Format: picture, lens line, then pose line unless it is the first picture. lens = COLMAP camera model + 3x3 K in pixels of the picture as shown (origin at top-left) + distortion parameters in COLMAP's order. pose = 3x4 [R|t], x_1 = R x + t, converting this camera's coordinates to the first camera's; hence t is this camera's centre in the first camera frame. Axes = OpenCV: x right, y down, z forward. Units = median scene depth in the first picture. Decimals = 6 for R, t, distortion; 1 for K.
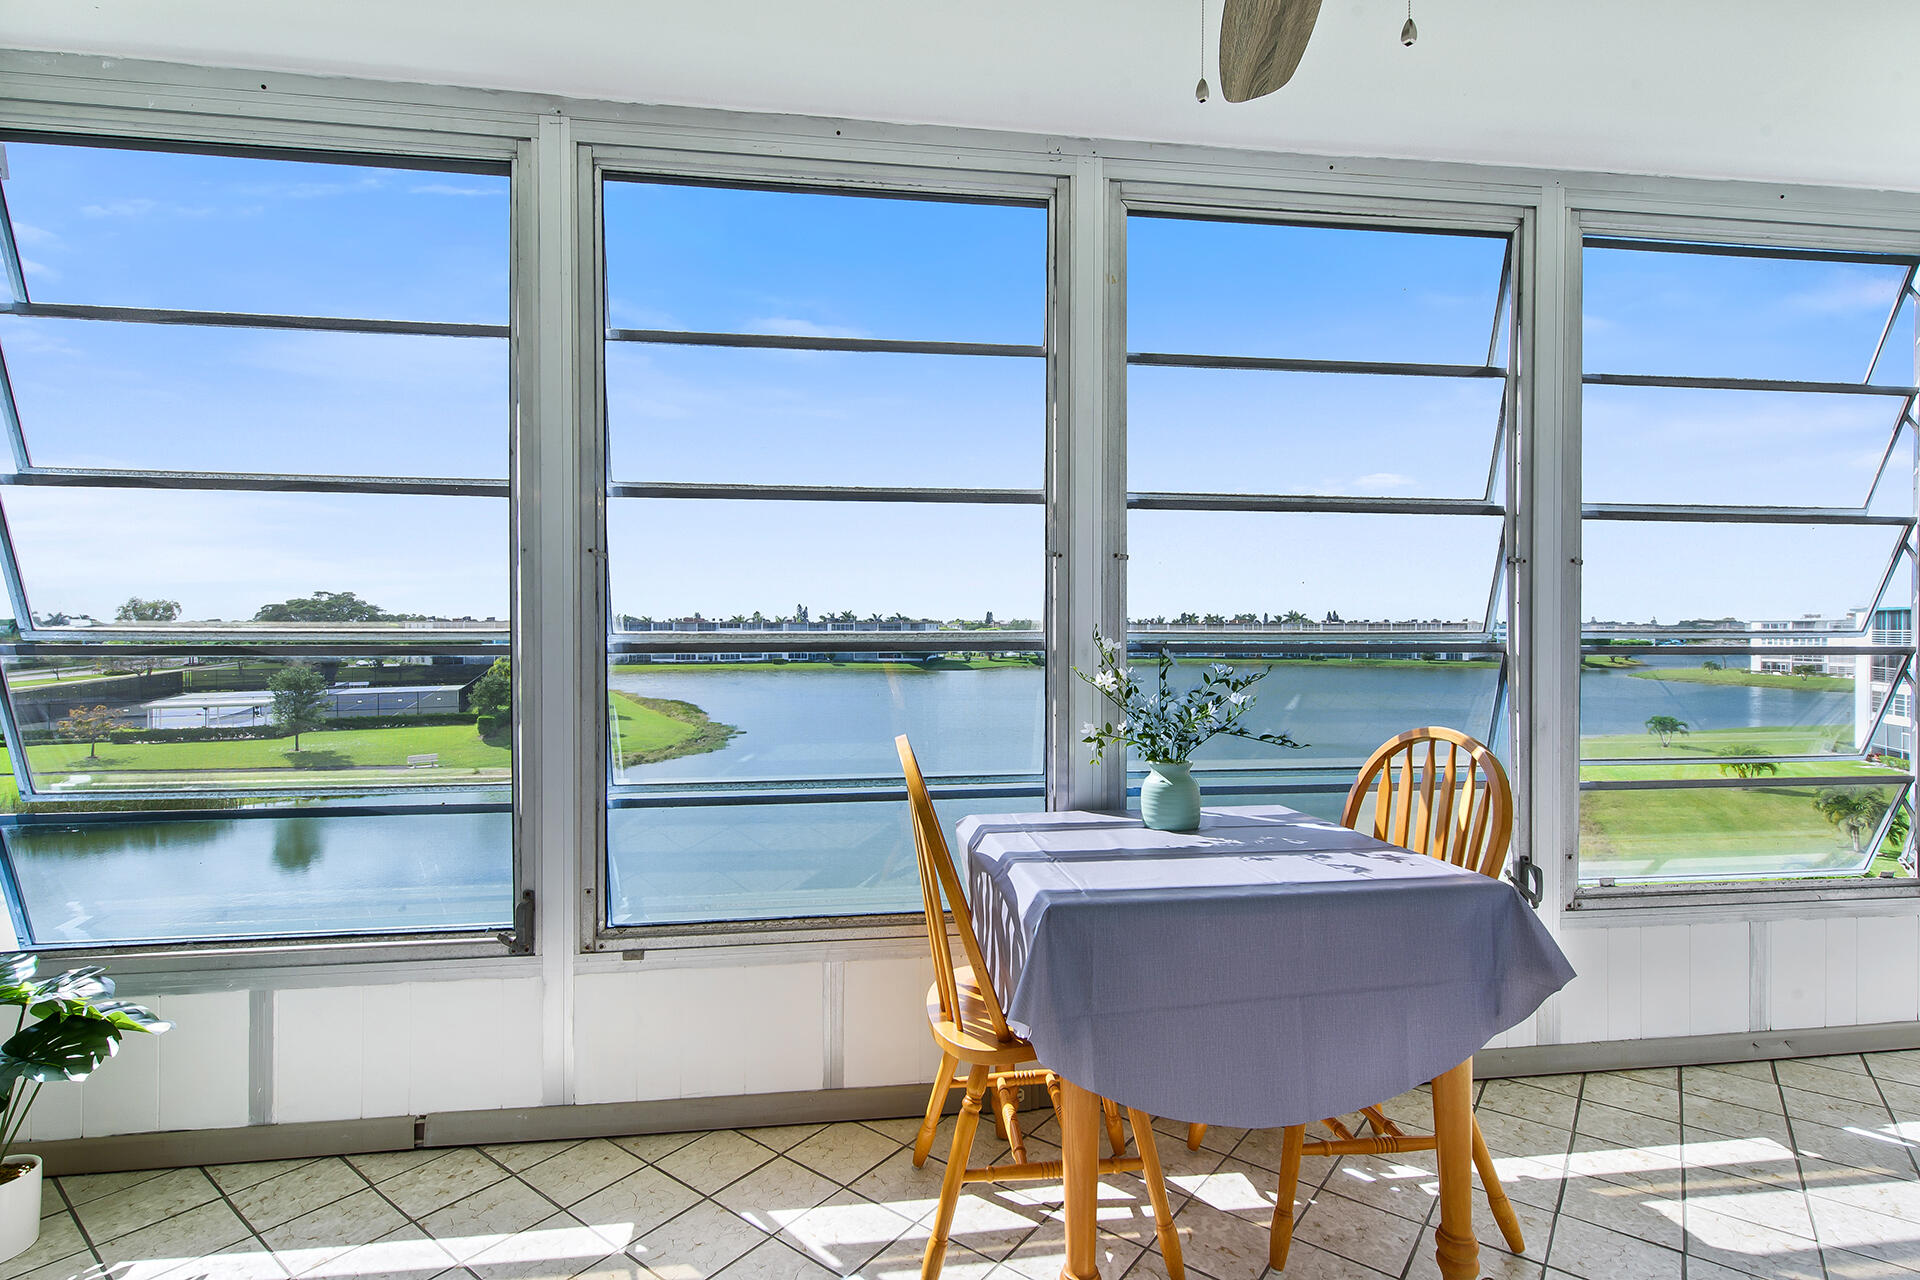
lens RADIAL K [[909.4, 0, 962.3], [0, 909.4, 636.7], [0, 0, 1]] dist [0.007960, -0.000526]
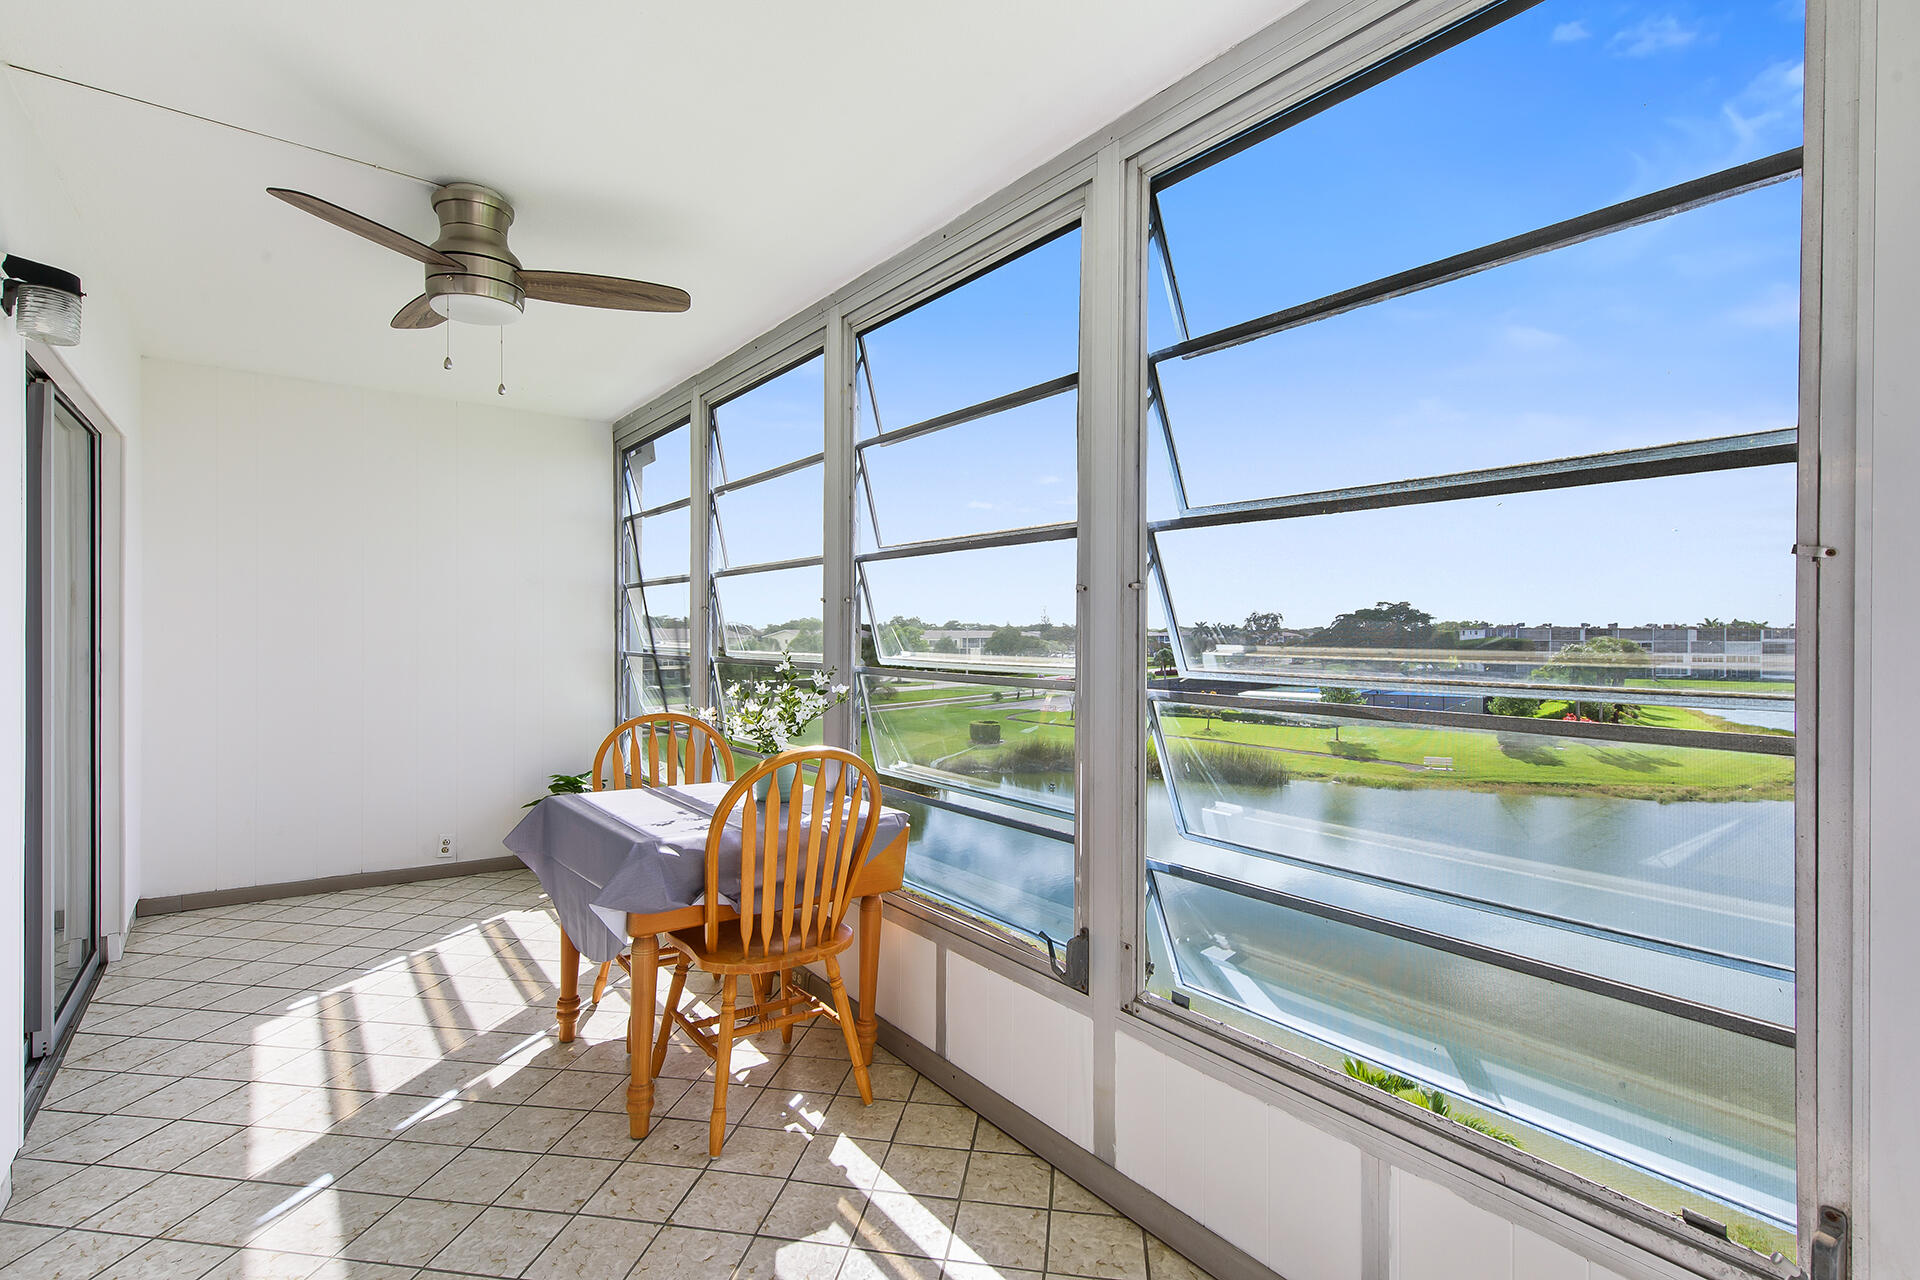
lens RADIAL K [[909.4, 0, 958.8], [0, 909.4, 634.9], [0, 0, 1]] dist [0.007960, -0.000526]
pose [[0.491646, 0.004532, -0.870784, 1.501875], [-0.012401, 0.999921, -0.001797, -0.040970], [0.870707, 0.011682, 0.491663, 0.534321]]
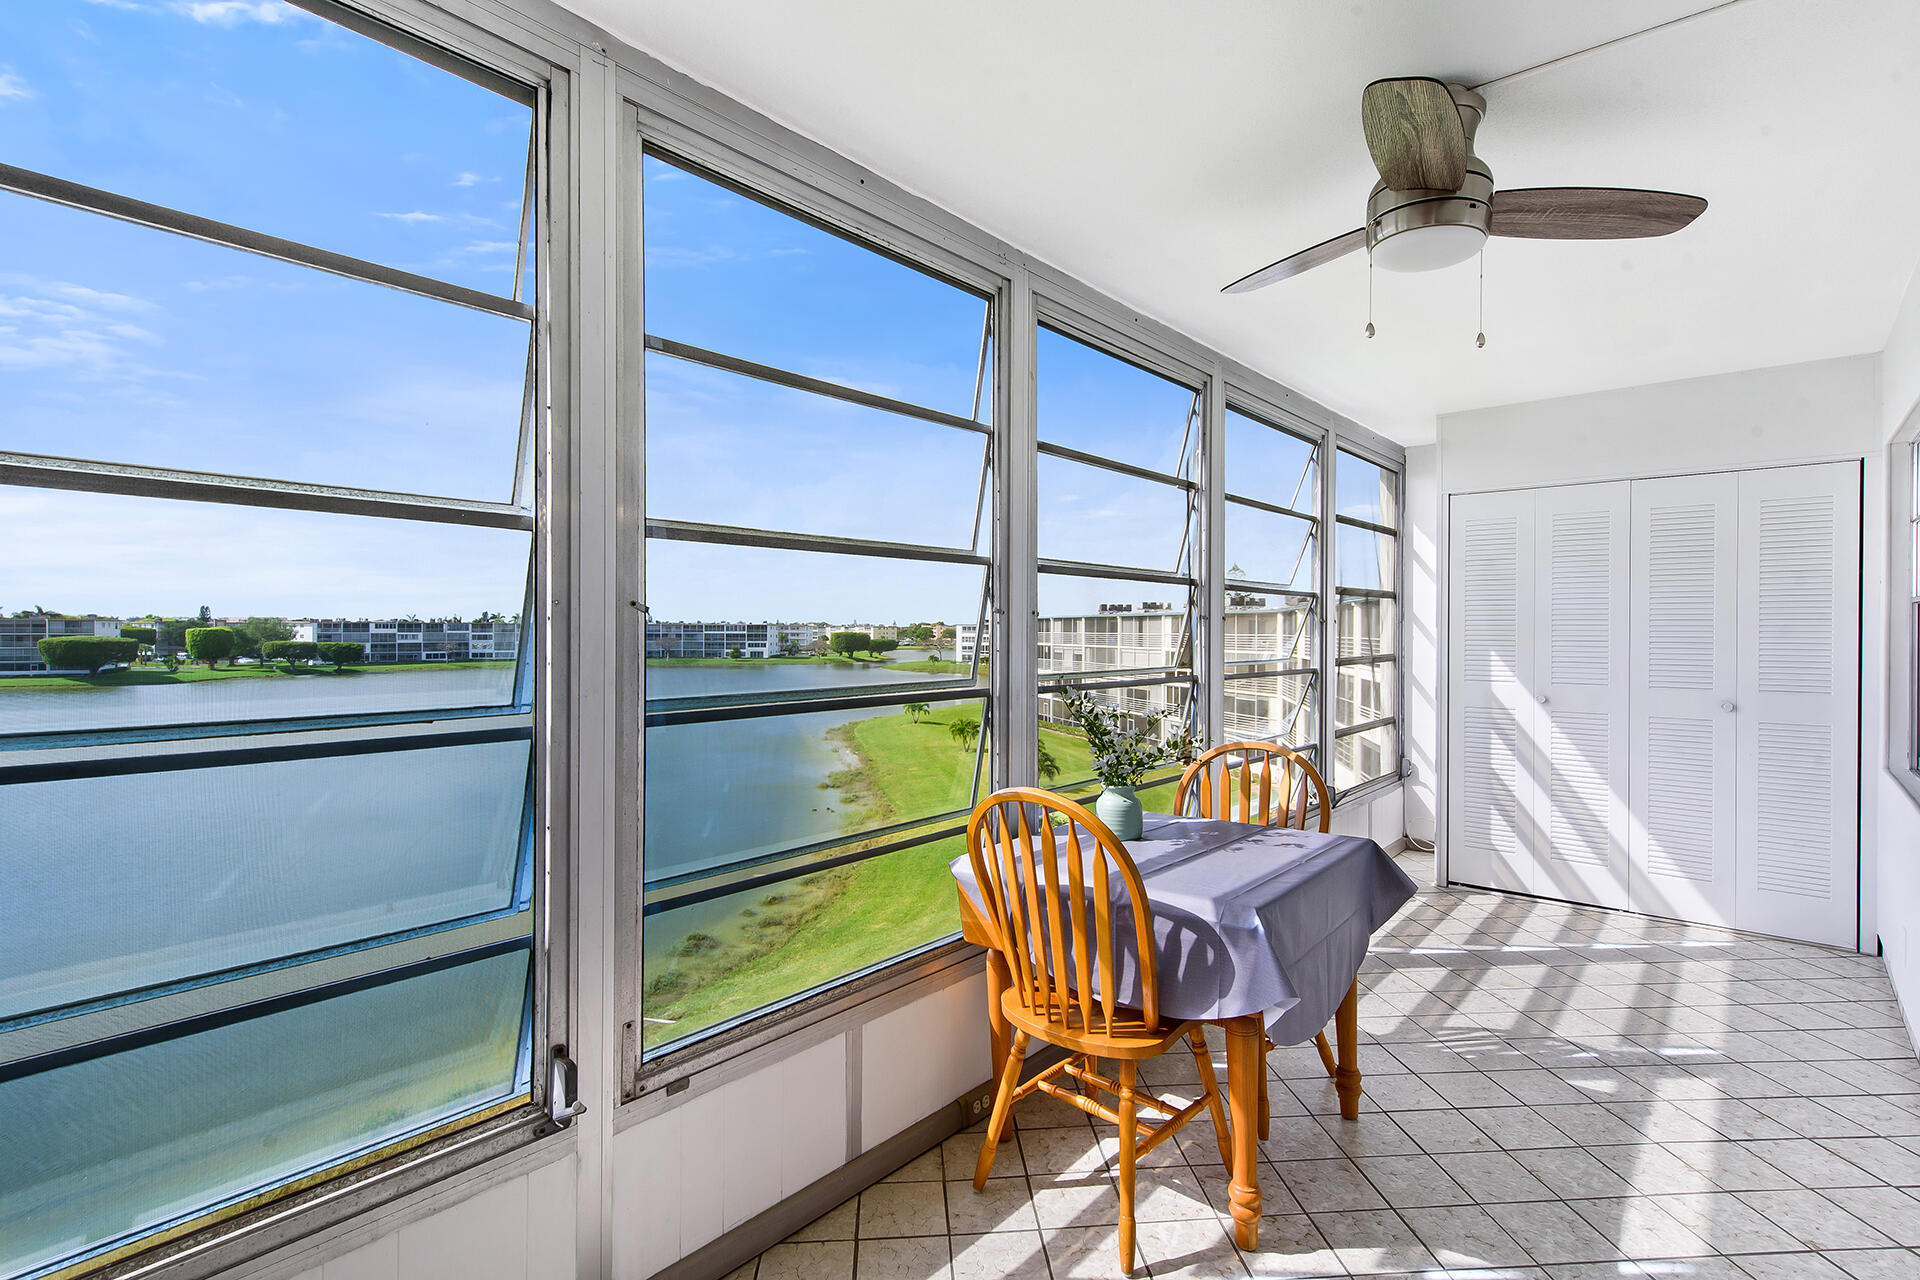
lens RADIAL K [[909.4, 0, 956.6], [0, 909.4, 633.7], [0, 0, 1]] dist [0.007960, -0.000526]
pose [[0.750748, -0.002641, 0.660583, -0.722826], [0.004820, 0.999987, -0.001481, -0.064298], [-0.660571, 0.004296, 0.750751, 0.200025]]
